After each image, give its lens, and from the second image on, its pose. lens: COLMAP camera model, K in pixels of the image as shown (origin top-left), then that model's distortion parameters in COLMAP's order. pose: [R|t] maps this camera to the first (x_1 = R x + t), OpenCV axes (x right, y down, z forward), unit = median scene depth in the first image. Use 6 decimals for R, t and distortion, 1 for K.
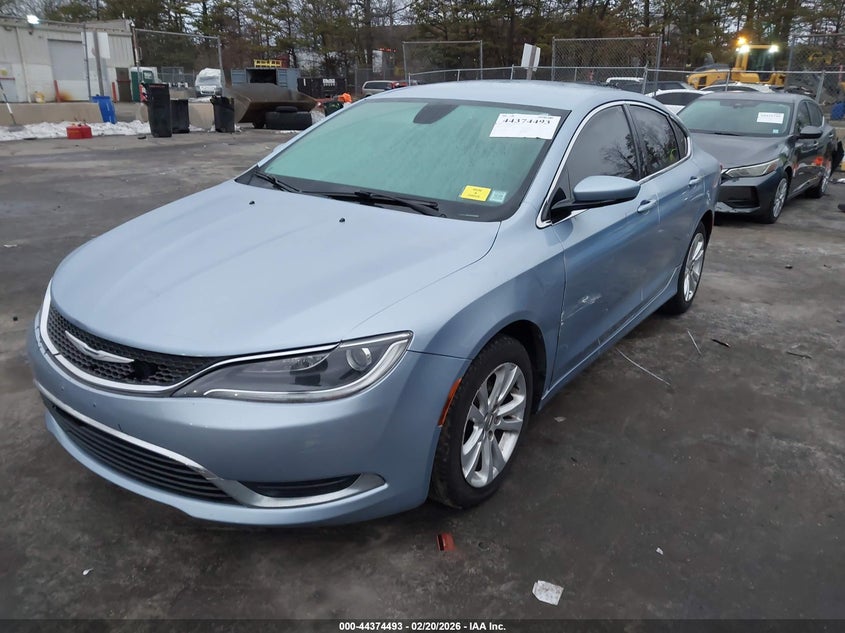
lens RADIAL K [[651.2, 0, 422.5], [0, 651.2, 316.5], [0, 0, 1]] dist [0.054082, -0.049102]
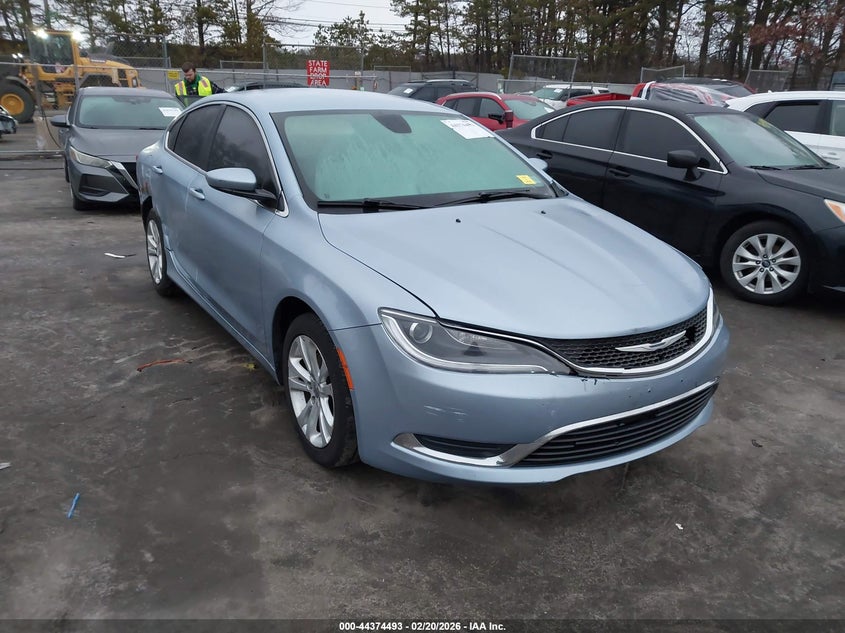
lens RADIAL K [[651.2, 0, 422.5], [0, 651.2, 316.5], [0, 0, 1]] dist [0.054082, -0.049102]
pose [[0.374301, -0.317846, 0.871133, -1.460576], [0.302706, 0.929841, 0.209202, -0.317998], [-0.876509, 0.185393, 0.444255, 0.752455]]
